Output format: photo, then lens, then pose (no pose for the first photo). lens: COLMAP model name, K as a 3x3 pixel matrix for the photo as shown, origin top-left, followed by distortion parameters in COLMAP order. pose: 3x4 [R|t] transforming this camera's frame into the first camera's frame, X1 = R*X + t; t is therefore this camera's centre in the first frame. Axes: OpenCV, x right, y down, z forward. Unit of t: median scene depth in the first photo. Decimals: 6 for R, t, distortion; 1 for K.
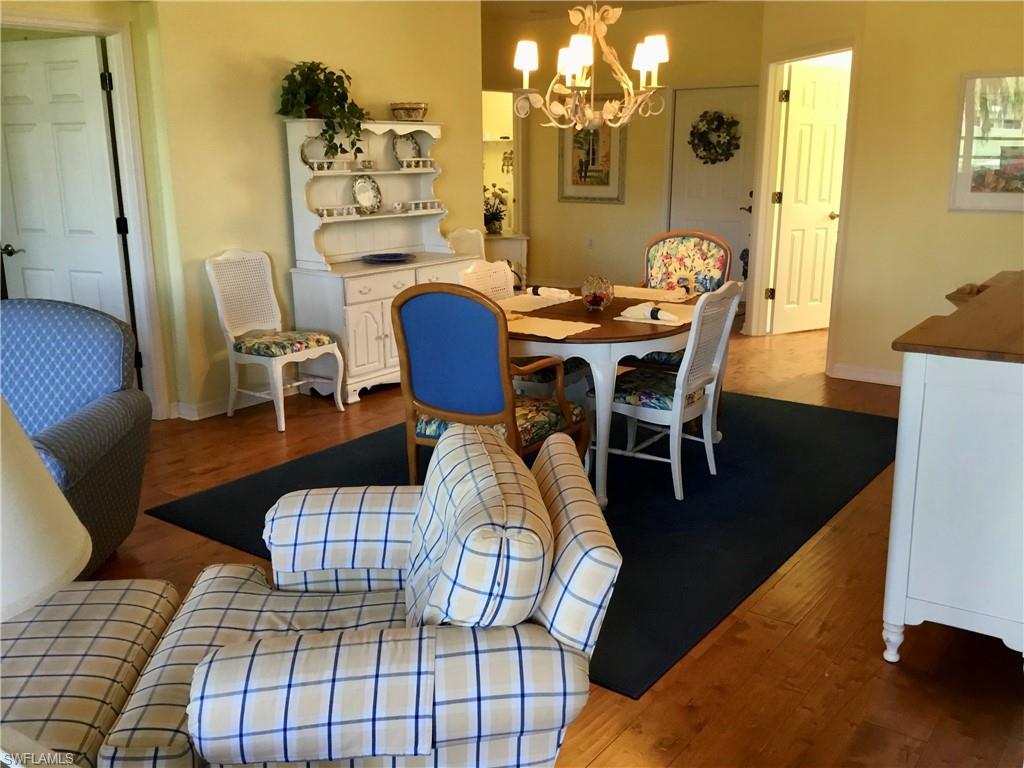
lens RADIAL K [[919.9, 0, 505.9], [0, 919.9, 394.5], [0, 0, 1]] dist [0.058668, -0.111864]
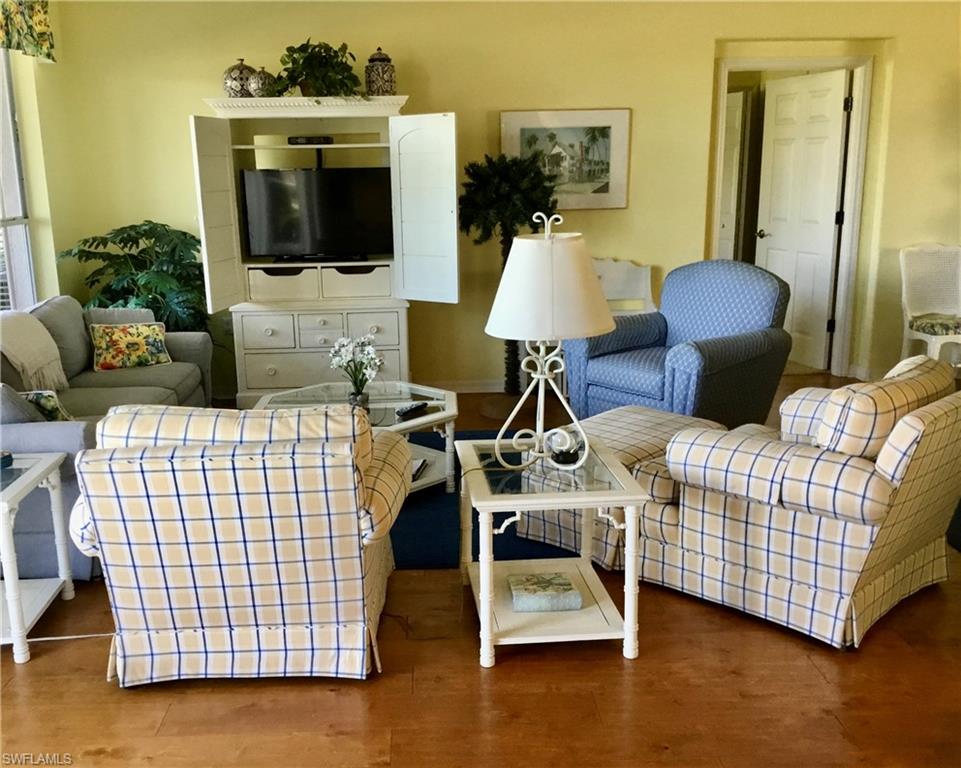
lens RADIAL K [[929.7, 0, 479.3], [0, 929.7, 383.5], [0, 0, 1]] dist [-0.017608, 0.000000]
pose [[0.647472, 0.166503, -0.743678, 0.247198], [-0.178744, 0.981799, 0.064196, 0.045570], [0.740832, 0.091363, 0.665448, -0.180517]]
